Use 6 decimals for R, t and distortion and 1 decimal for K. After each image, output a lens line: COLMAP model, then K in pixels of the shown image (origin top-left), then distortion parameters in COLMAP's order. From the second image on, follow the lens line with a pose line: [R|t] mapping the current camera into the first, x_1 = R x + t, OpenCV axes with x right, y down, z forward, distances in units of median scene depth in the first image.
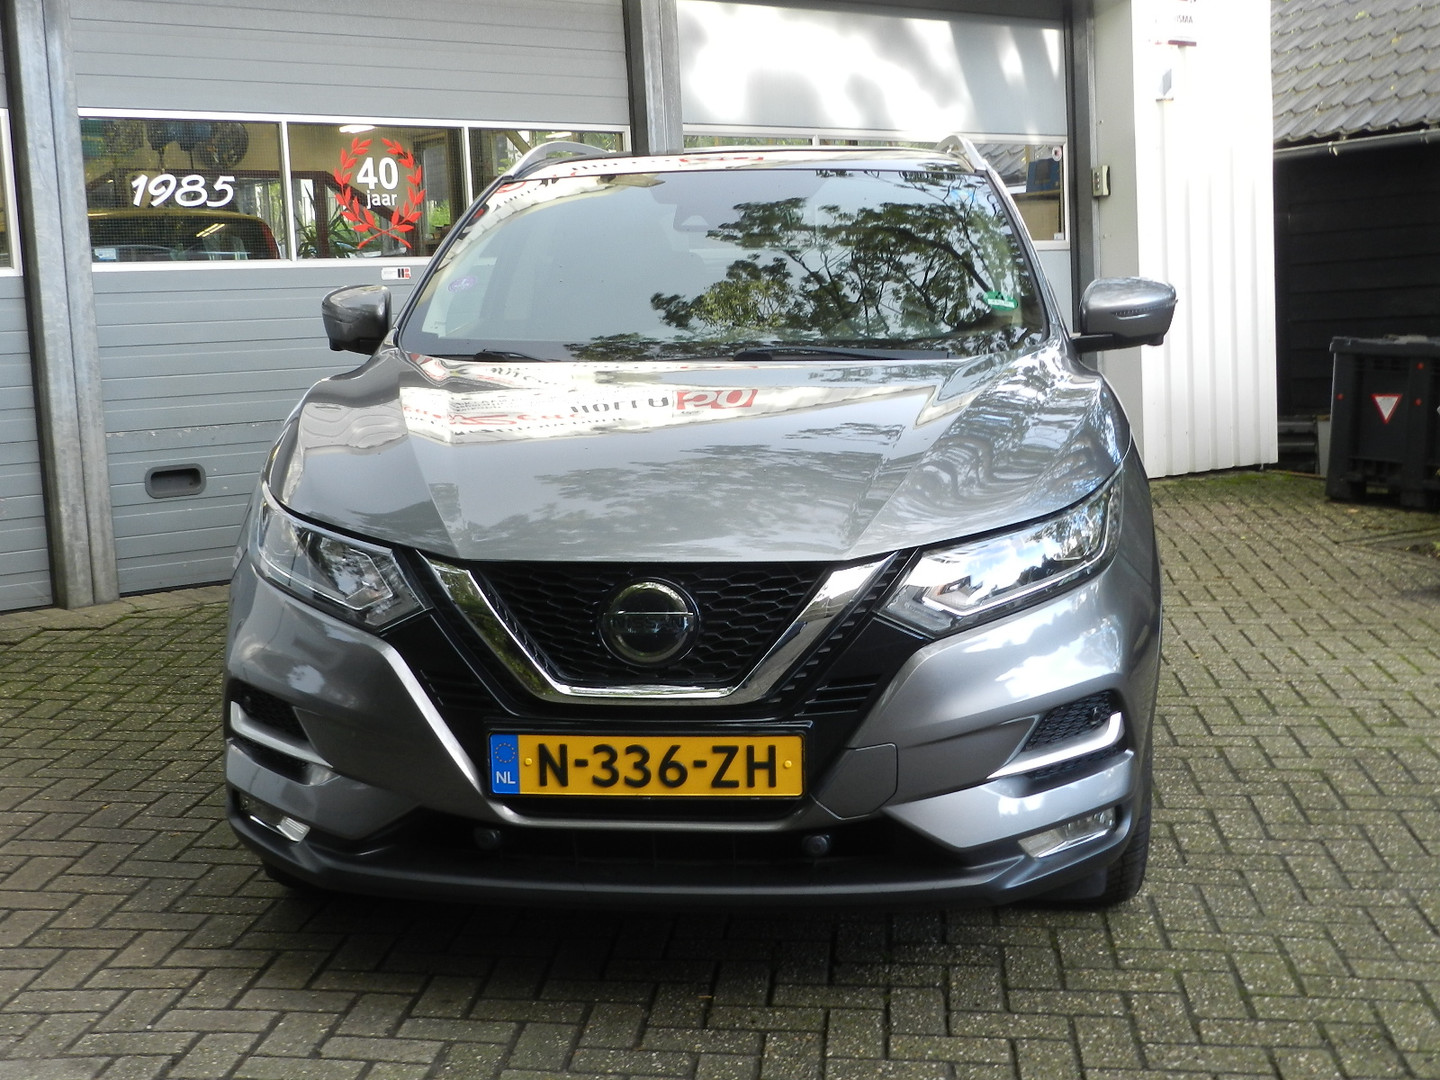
lens RADIAL K [[1927.7, 0, 720.2], [0, 1927.7, 539.8], [0, 0, 1]] dist [0.003964, 0.000000]
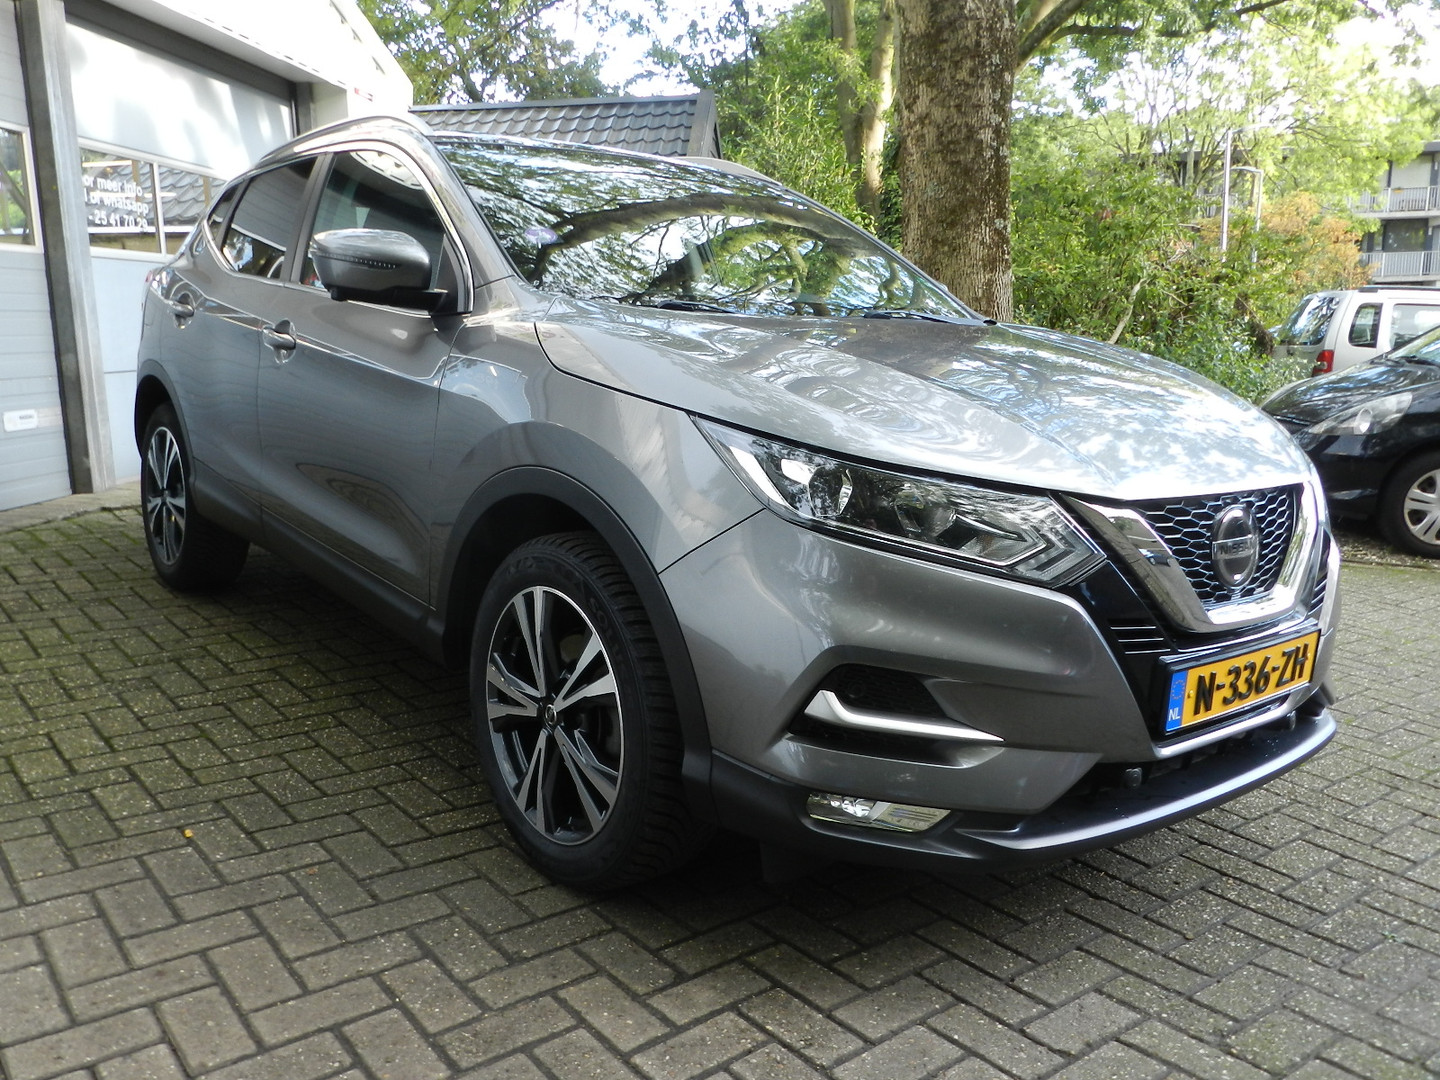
lens RADIAL K [[1172.4, 0, 720.3], [0, 1172.4, 540.5], [0, 0, 1]] dist [-0.000667, -0.000013]
pose [[0.722982, -0.089246, 0.685079, -0.604661], [0.055380, 0.995917, 0.071296, -0.020548], [-0.688644, -0.013606, 0.724972, 0.629780]]
